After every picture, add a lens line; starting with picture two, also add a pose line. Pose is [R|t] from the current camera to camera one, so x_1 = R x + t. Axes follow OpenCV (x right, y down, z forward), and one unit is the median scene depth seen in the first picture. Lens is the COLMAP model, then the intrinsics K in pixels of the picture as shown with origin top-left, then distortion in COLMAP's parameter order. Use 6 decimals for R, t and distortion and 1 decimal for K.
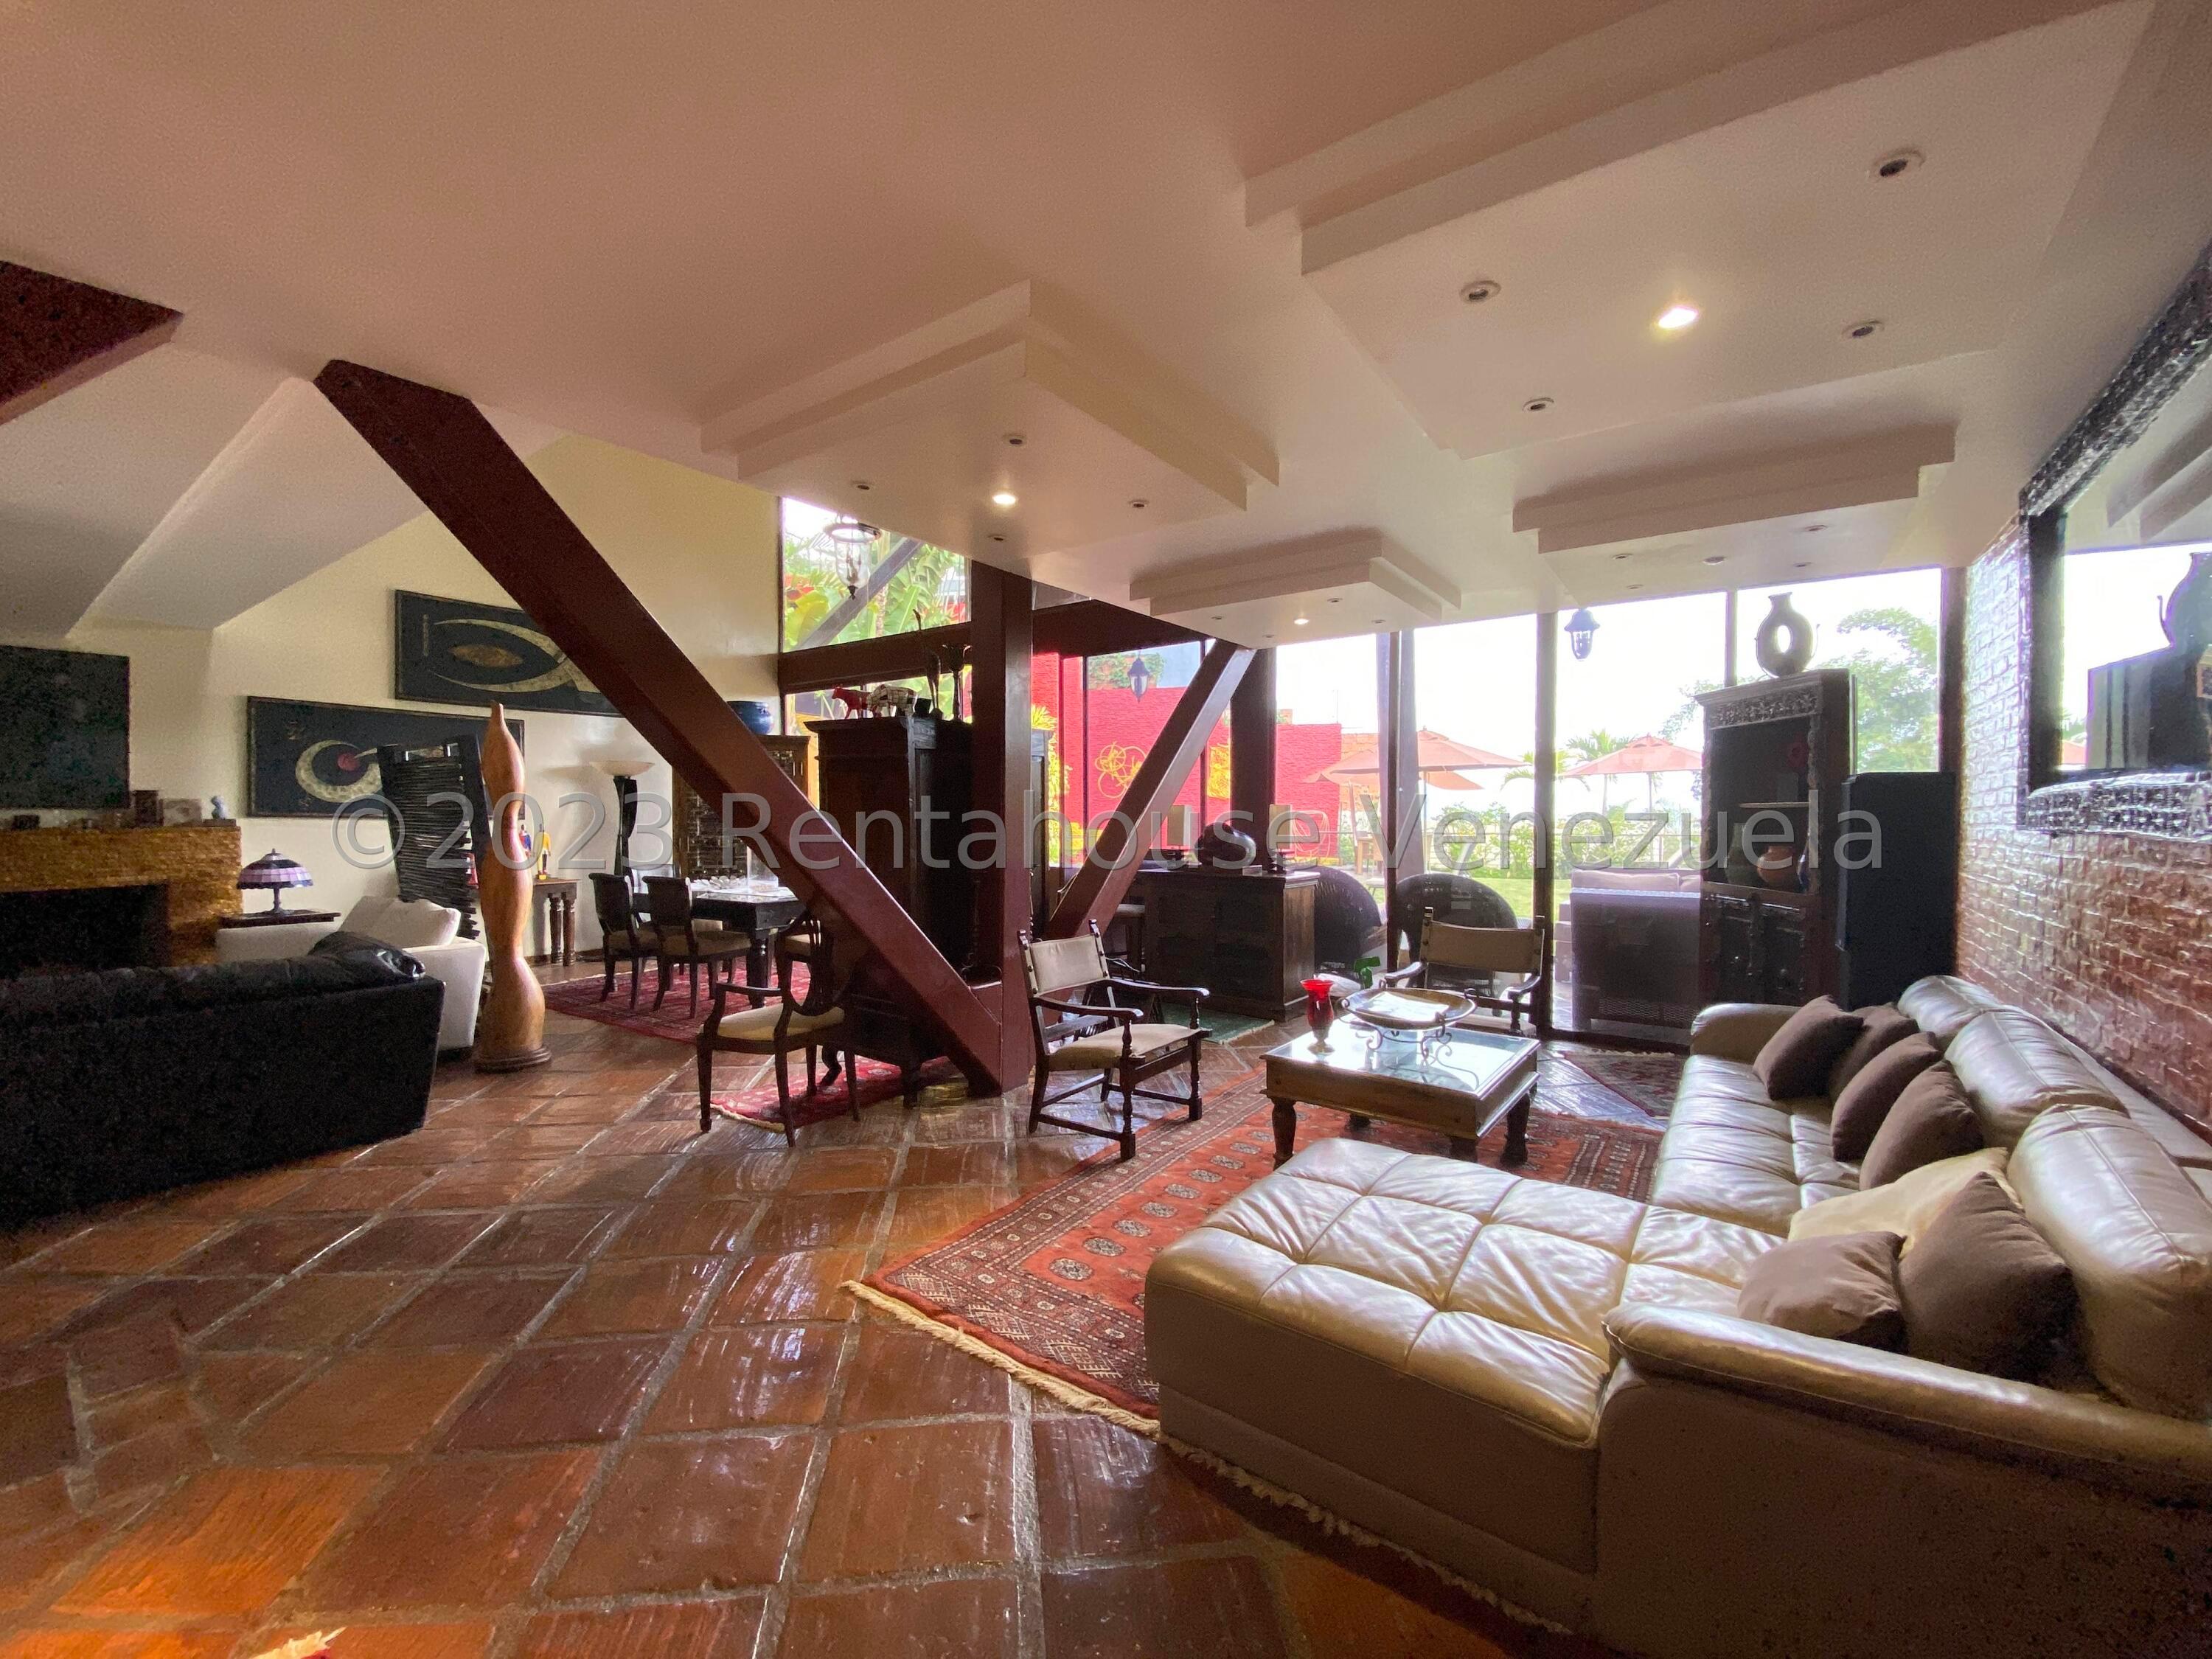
lens RADIAL K [[901.3, 0, 1122.4], [0, 901.3, 829.7], [0, 0, 1]] dist [0.024250, -0.025447]
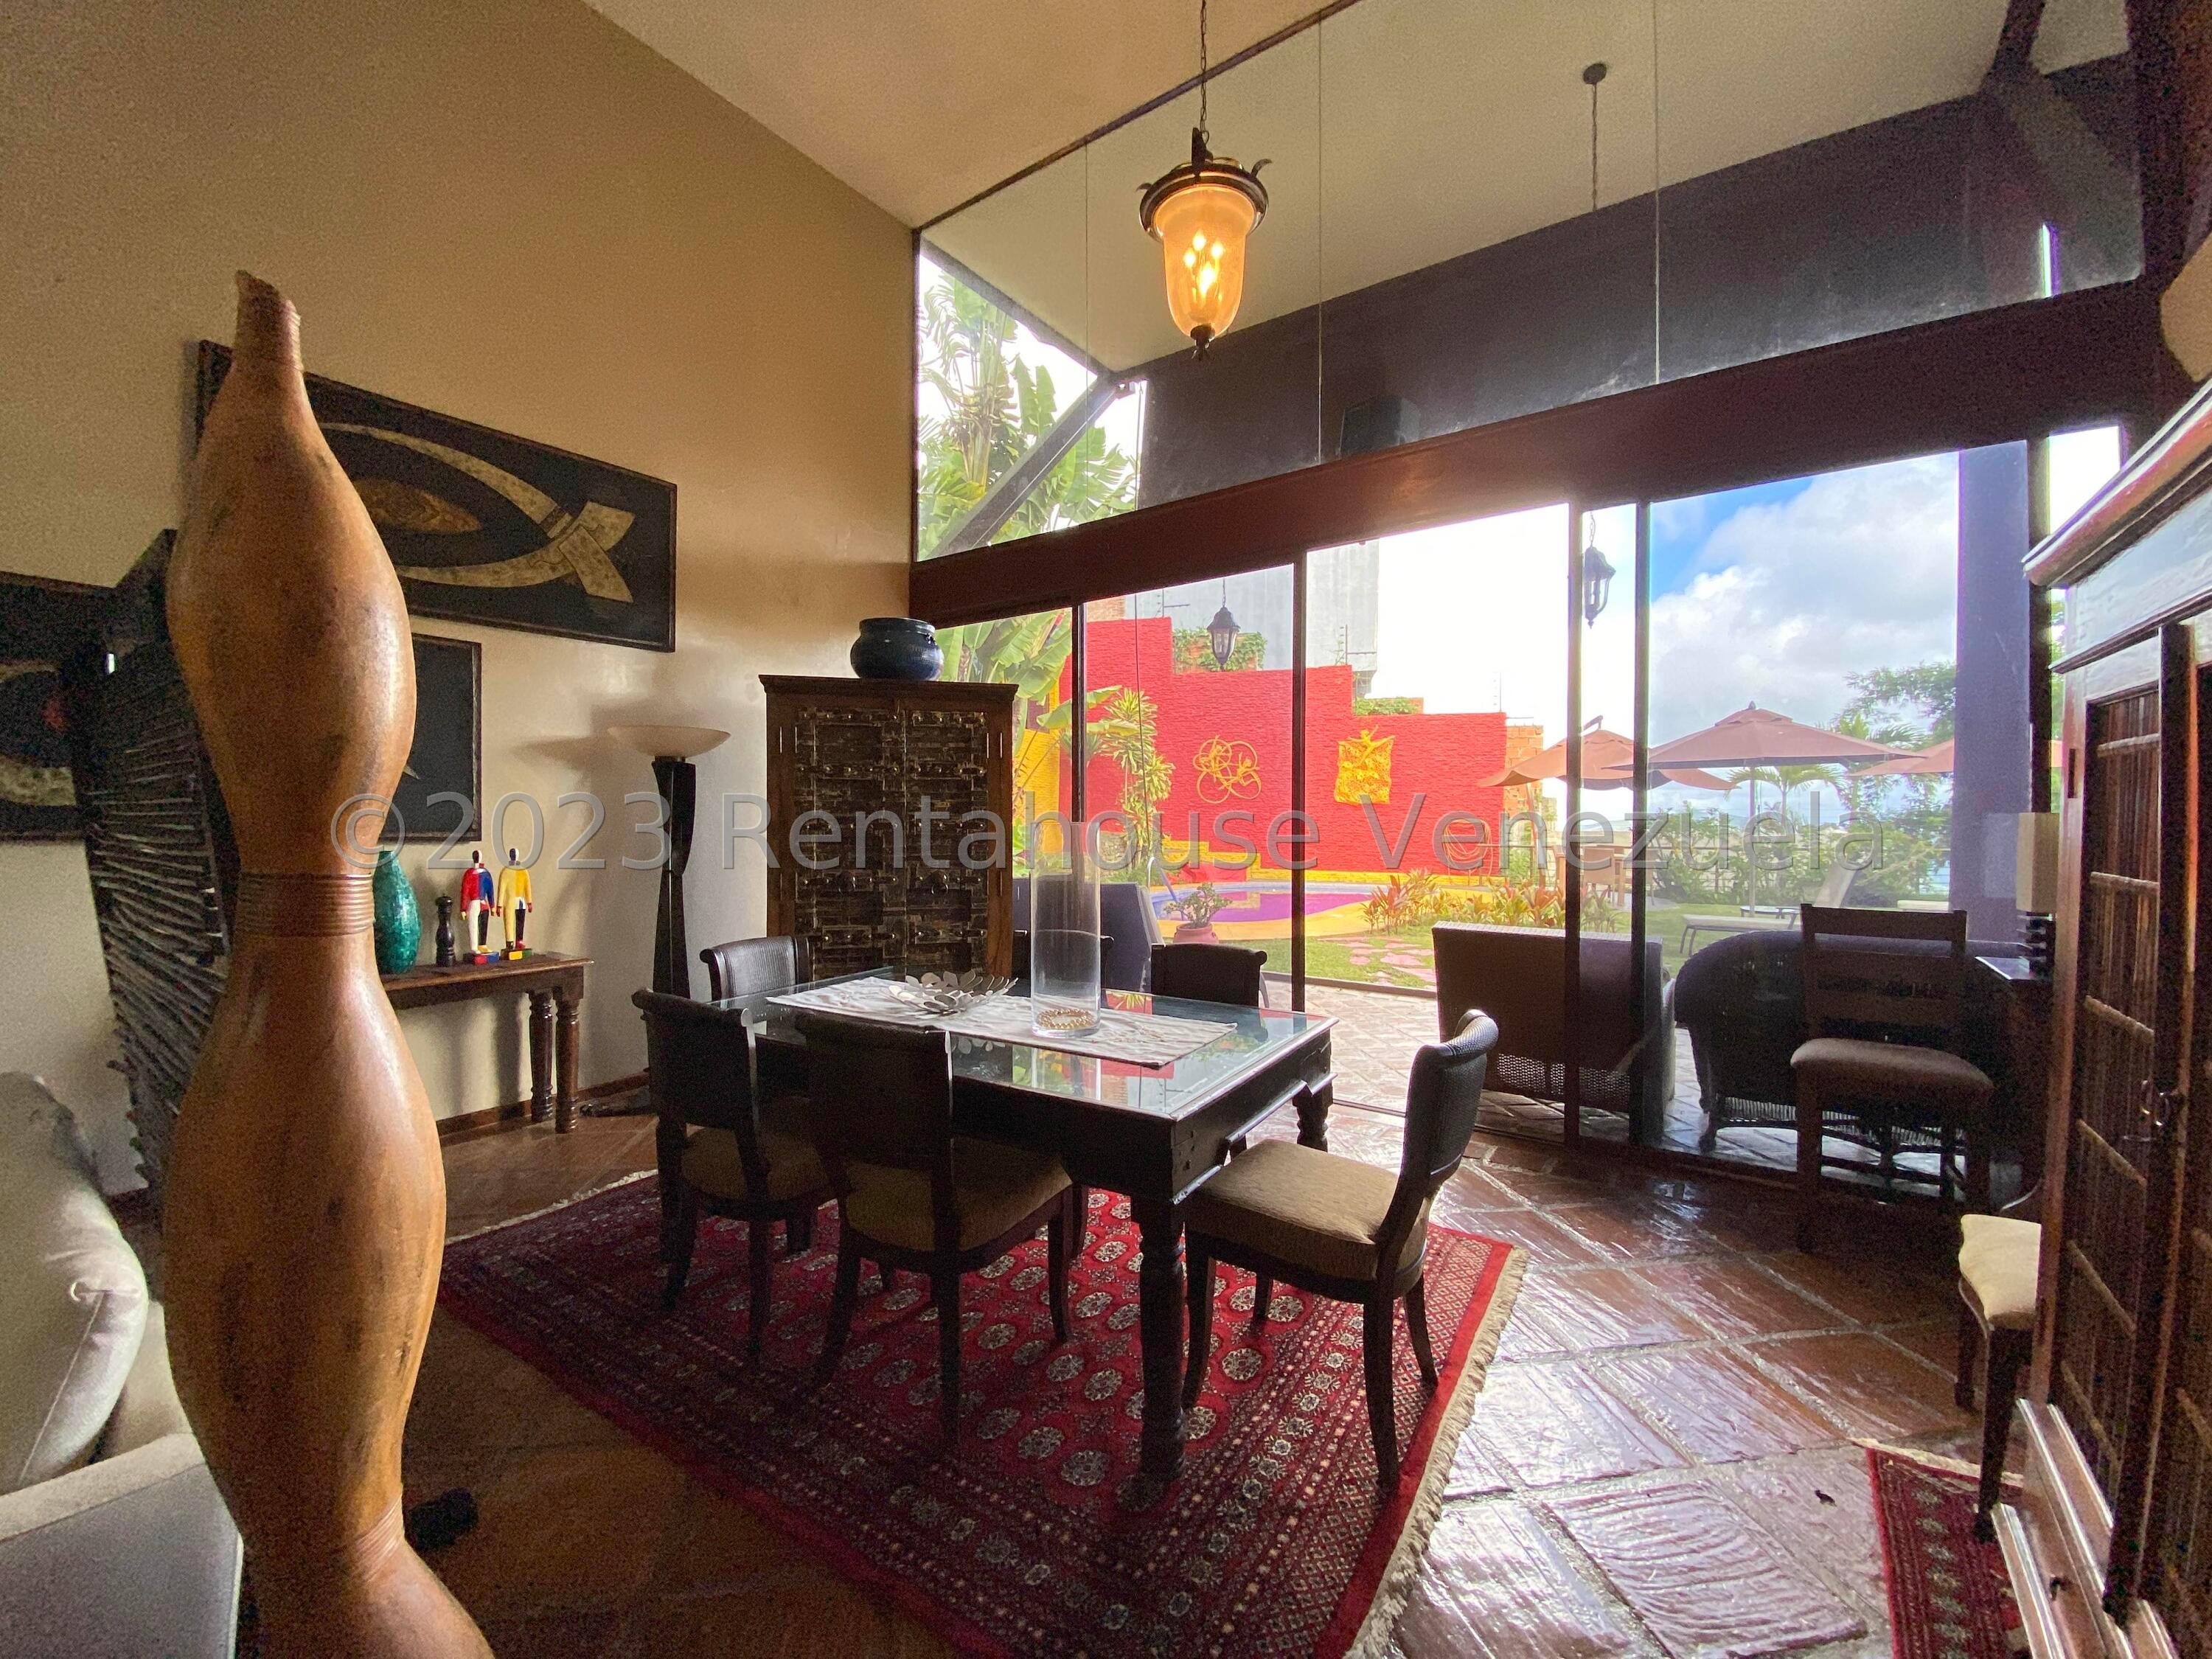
lens RADIAL K [[901.3, 0, 1122.4], [0, 901.3, 829.7], [0, 0, 1]] dist [0.024250, -0.025447]
pose [[0.999886, -0.001189, 0.015033, -0.298017], [0.001310, 0.999967, -0.008055, -0.012197], [-0.015023, 0.008074, 0.999855, 0.471611]]
